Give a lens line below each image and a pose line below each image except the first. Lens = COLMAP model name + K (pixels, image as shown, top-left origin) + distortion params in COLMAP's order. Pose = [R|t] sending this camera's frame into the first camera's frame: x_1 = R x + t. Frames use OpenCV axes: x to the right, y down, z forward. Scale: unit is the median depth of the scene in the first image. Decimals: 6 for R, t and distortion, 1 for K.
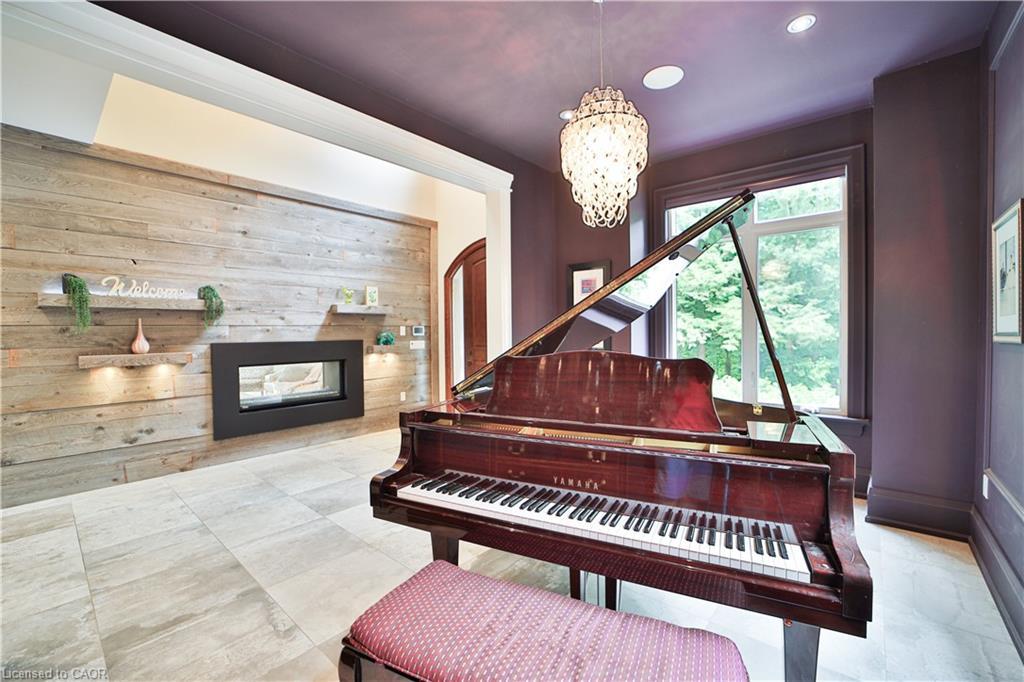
lens RADIAL K [[426.8, 0, 516.2], [0, 426.8, 335.6], [0, 0, 1]] dist [-0.042009, 0.011628]
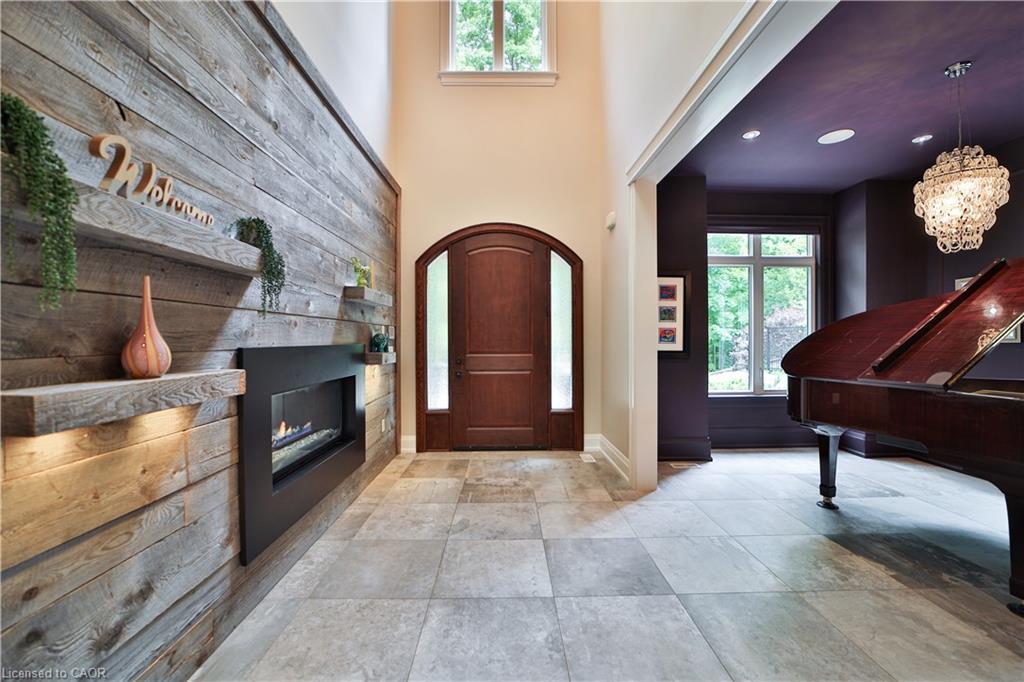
lens RADIAL K [[426.8, 0, 516.2], [0, 426.8, 335.6], [0, 0, 1]] dist [-0.042009, 0.011628]
pose [[0.747661, 0.016067, 0.663886, -0.858702], [-0.002356, 0.999765, -0.021542, 0.014468], [-0.664076, 0.014541, 0.747523, 0.500825]]
